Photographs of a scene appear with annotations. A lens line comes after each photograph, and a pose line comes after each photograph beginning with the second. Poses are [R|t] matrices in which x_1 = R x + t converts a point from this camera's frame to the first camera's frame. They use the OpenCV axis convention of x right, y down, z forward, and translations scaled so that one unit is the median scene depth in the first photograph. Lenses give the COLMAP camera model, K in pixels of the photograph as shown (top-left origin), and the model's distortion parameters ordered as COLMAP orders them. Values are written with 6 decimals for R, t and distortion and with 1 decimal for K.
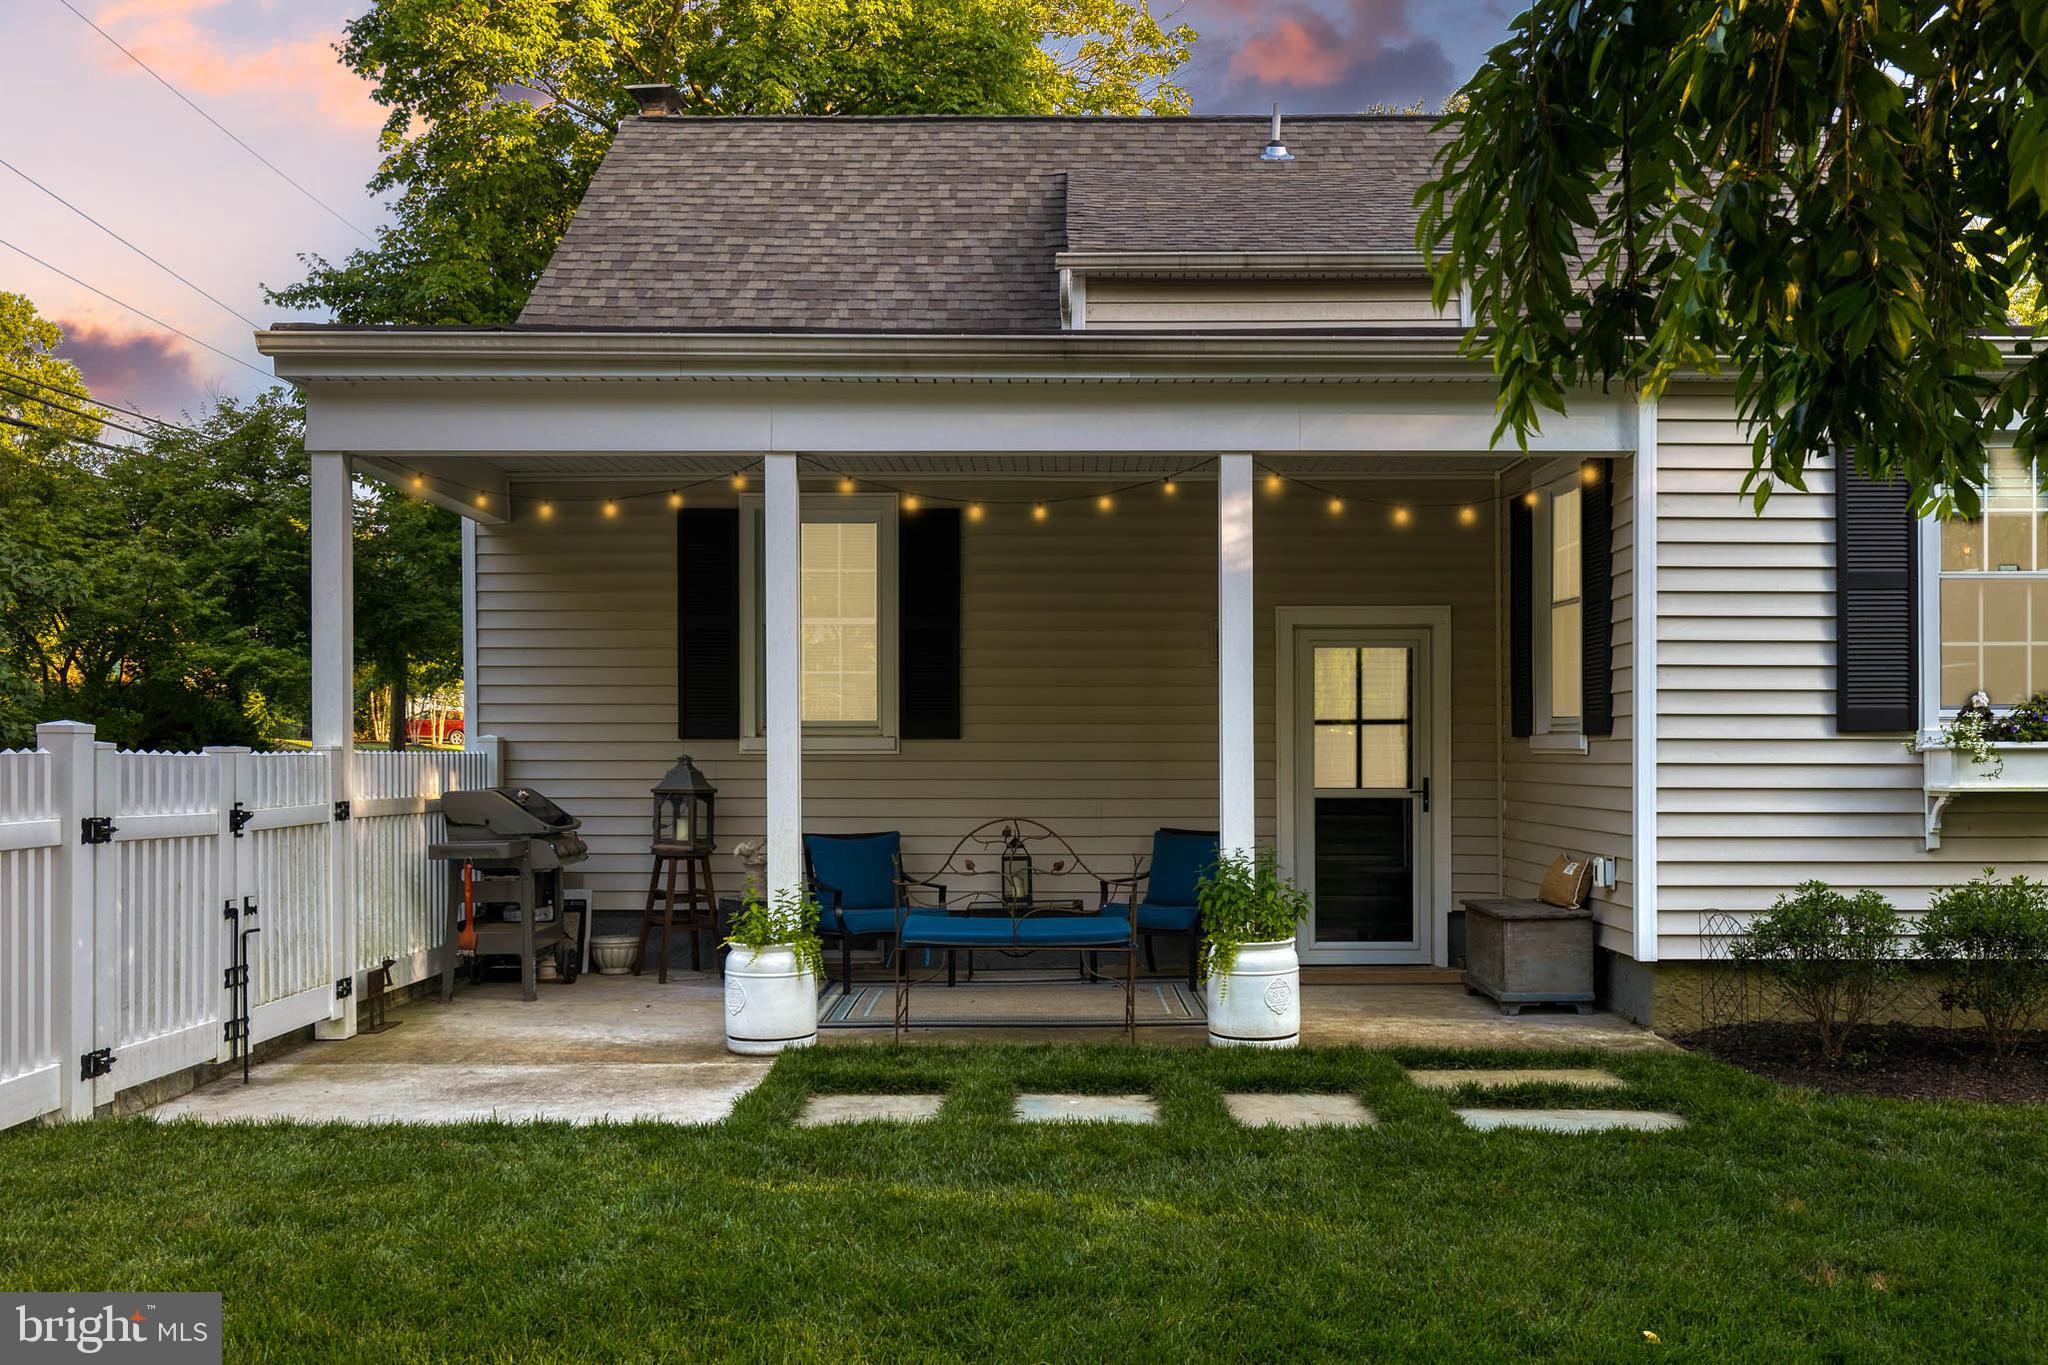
lens RADIAL K [[1741.6, 0, 1028.9], [0, 1741.6, 750.8], [0, 0, 1]] dist [0.005007, 0.001698]
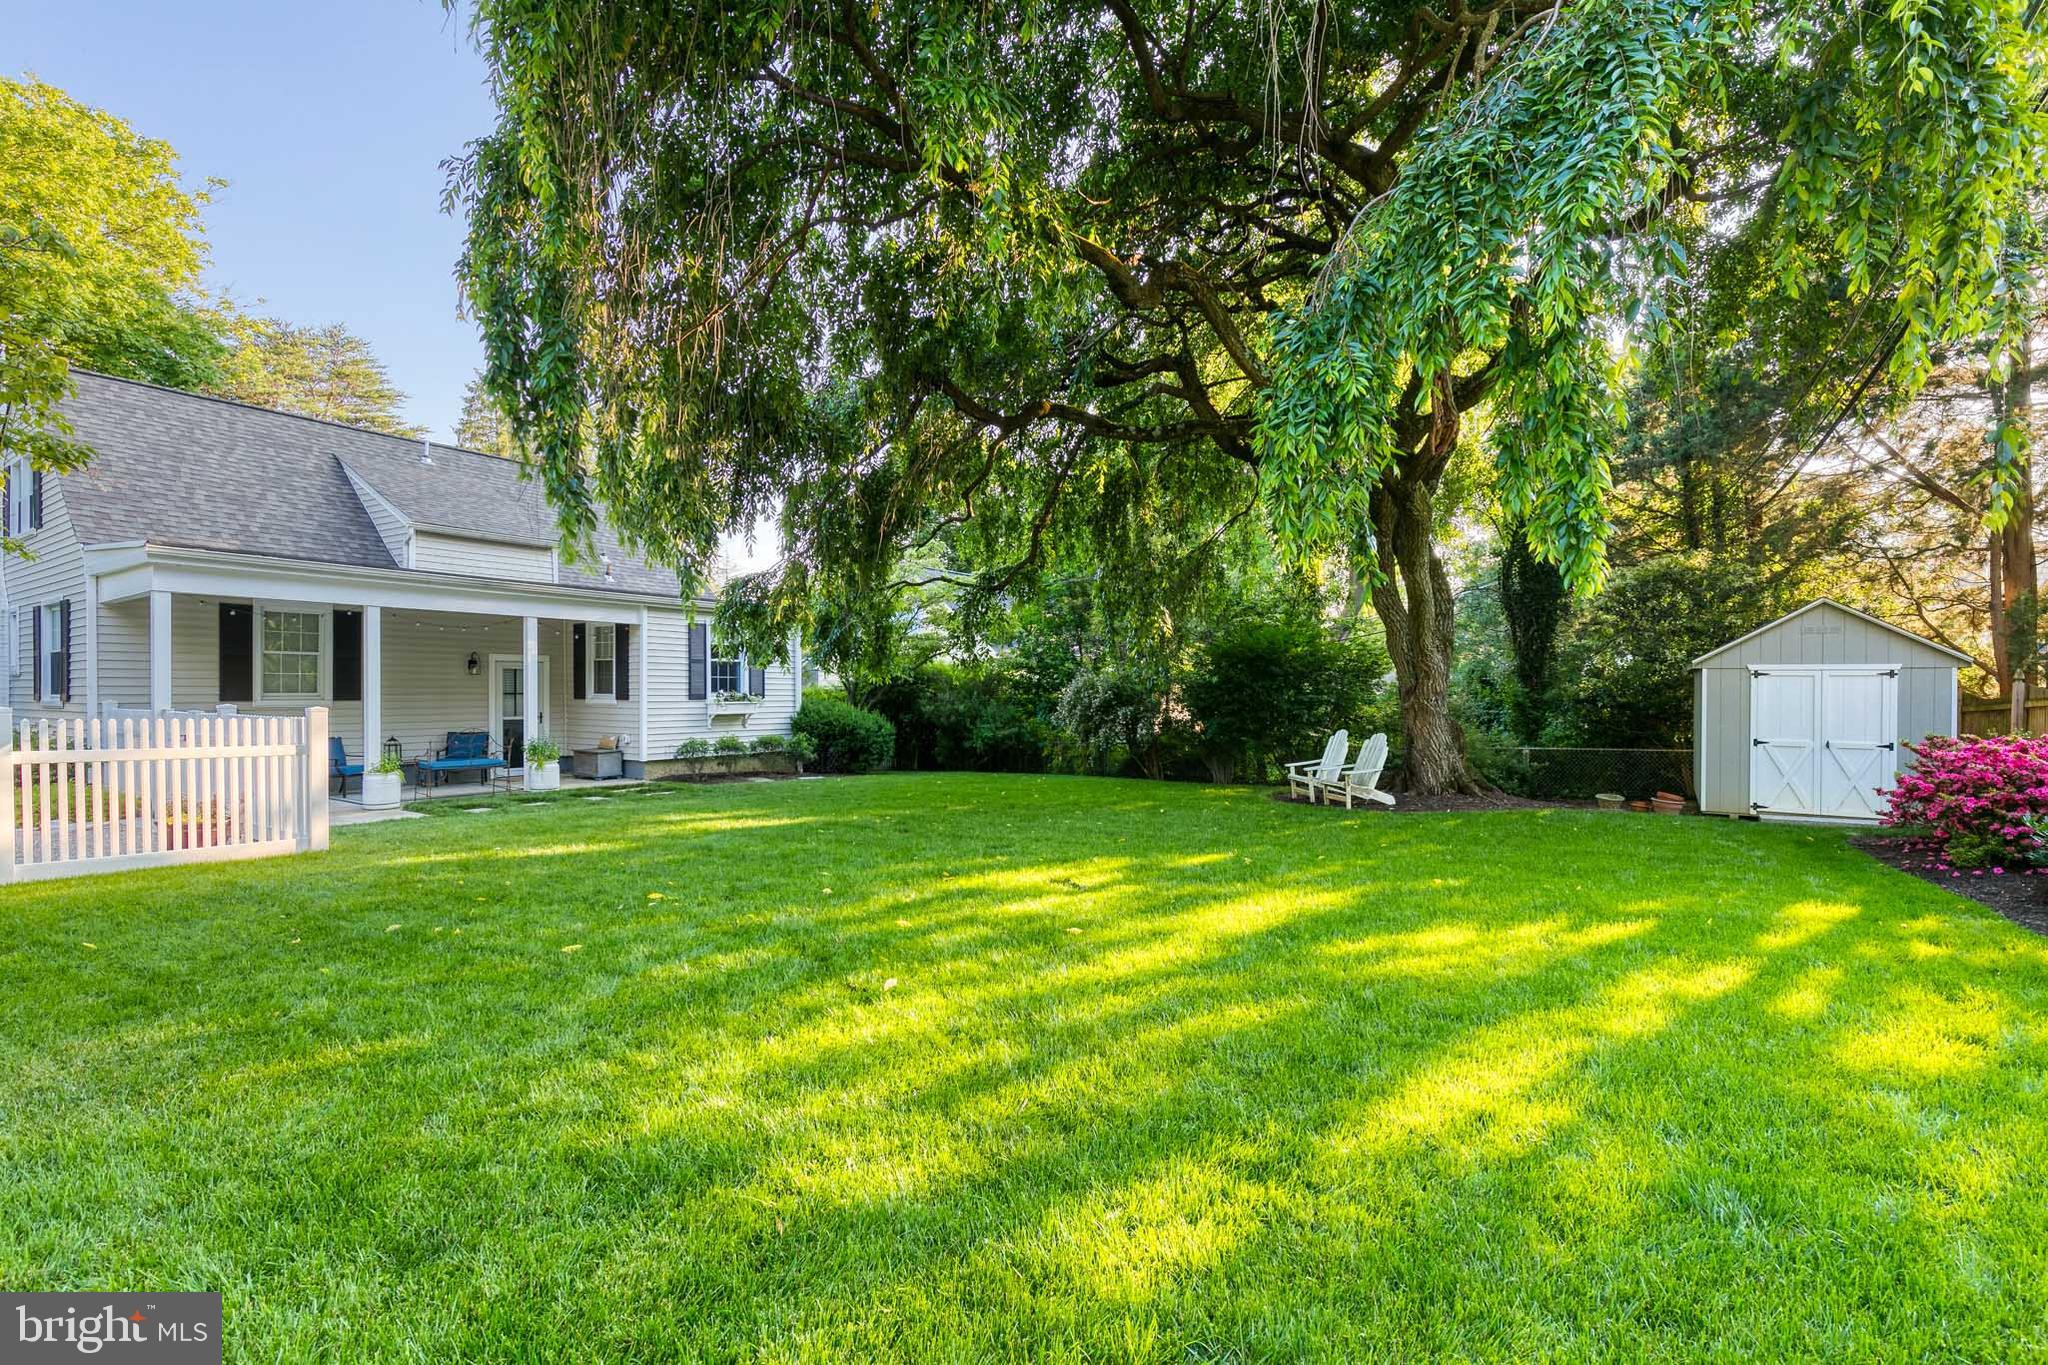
lens RADIAL K [[924.3, 0, 1046.8], [0, 924.3, 692.8], [0, 0, 1]] dist [0.002801, 0.000375]
pose [[0.549490, -0.000394, 0.835500, -0.714511], [-0.005088, 0.999980, 0.003818, -0.032556], [-0.835485, -0.006349, 0.549477, -0.696342]]
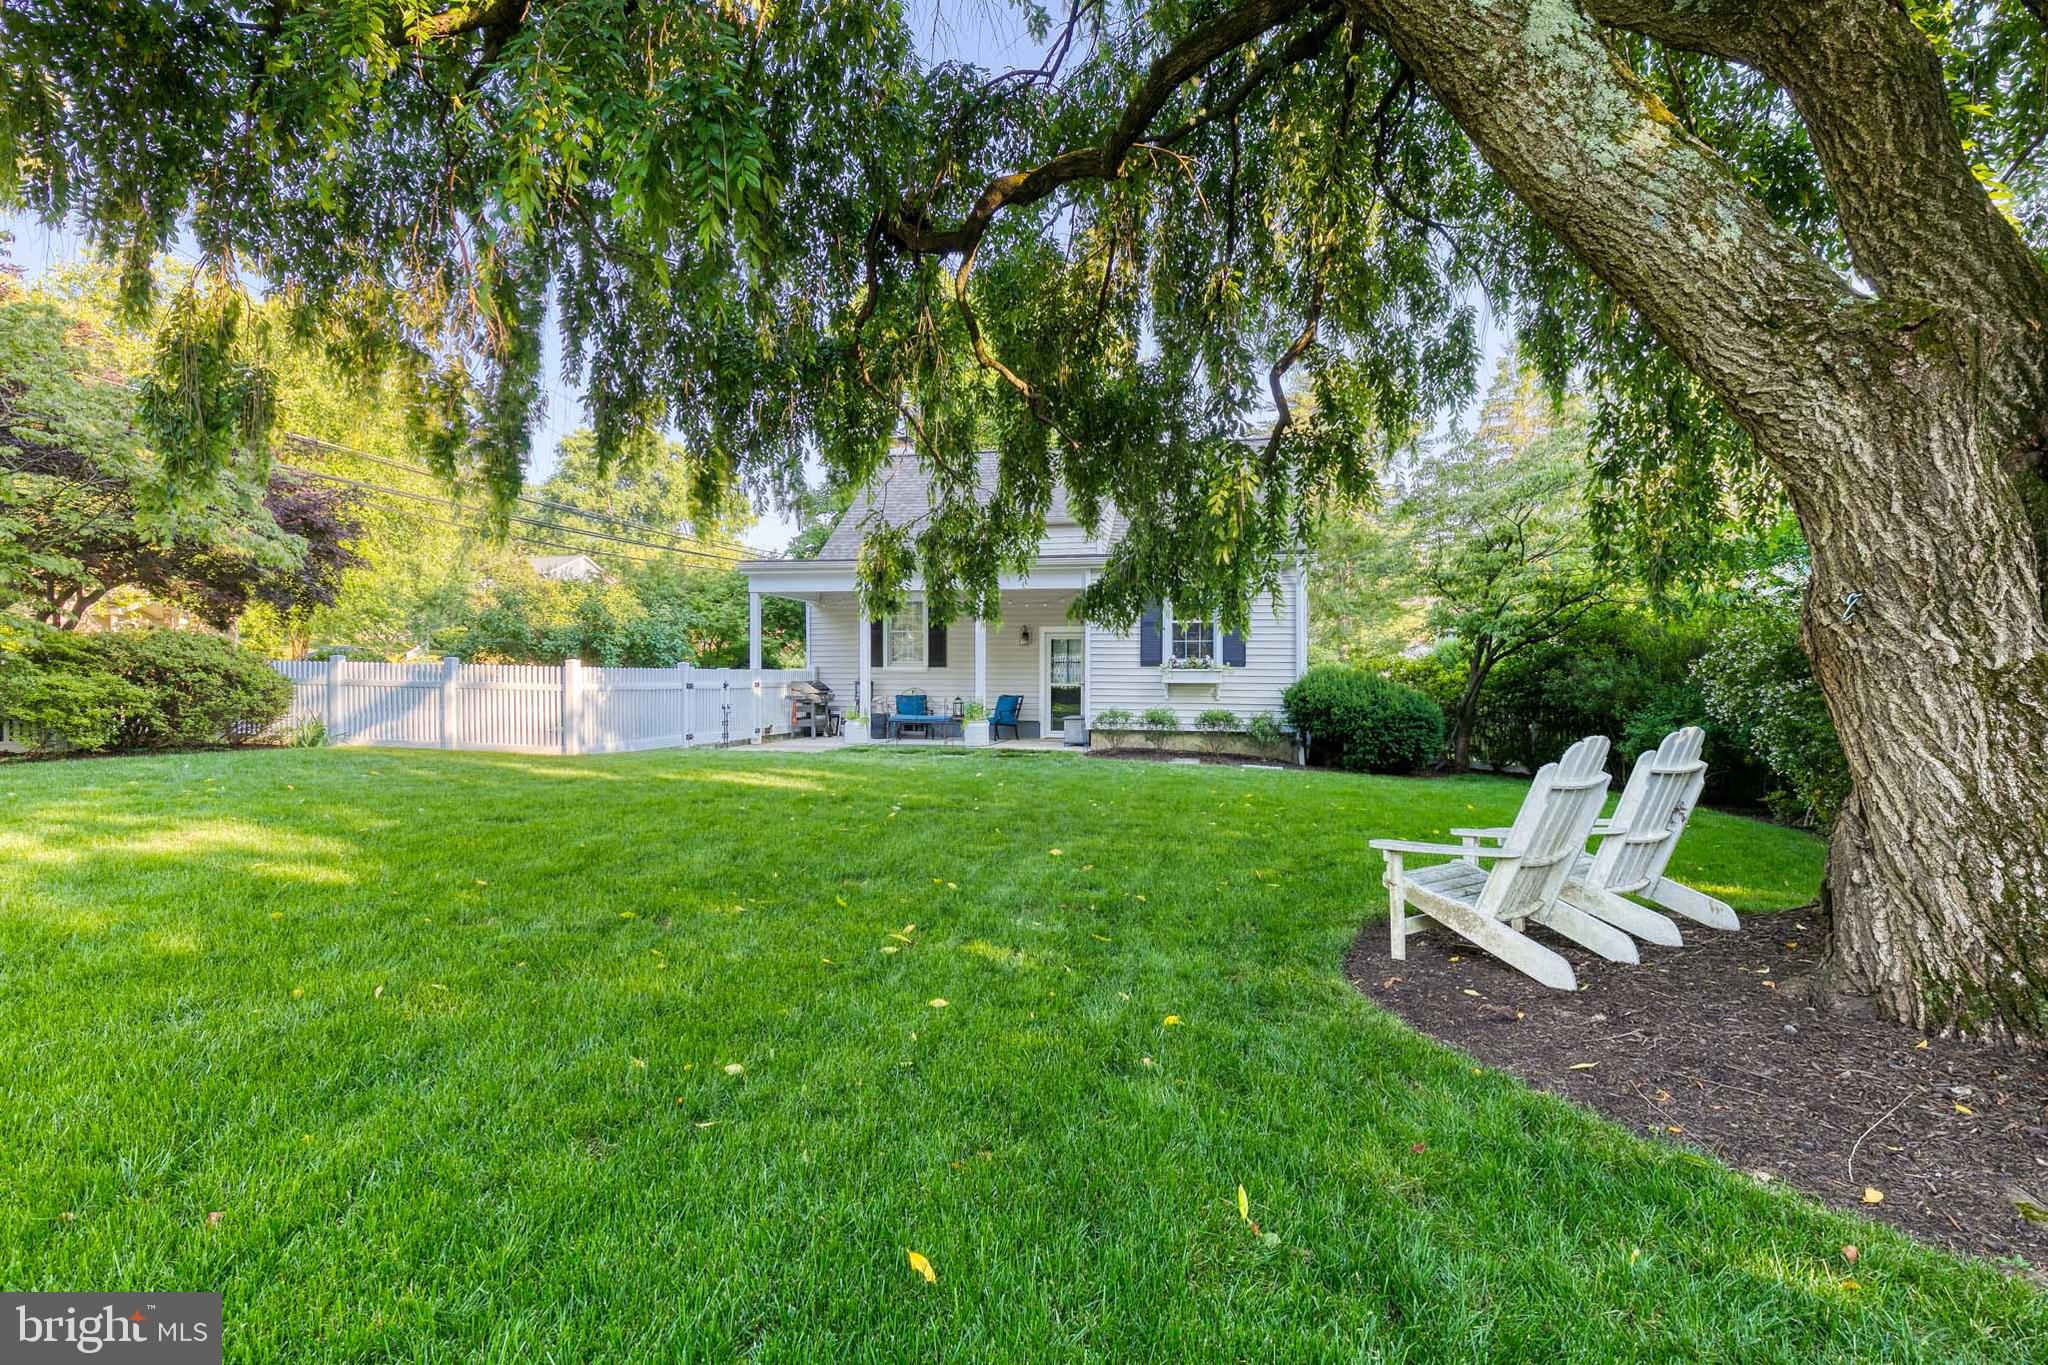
lens RADIAL K [[947.9, 0, 1033.0], [0, 947.9, 673.6], [0, 0, 1]] dist [0.003078, 0.000346]
pose [[0.975998, 0.005574, -0.217708, 0.577376], [-0.005593, 0.999984, 0.000526, 0.003978], [0.217708, 0.000704, 0.976014, -0.804144]]
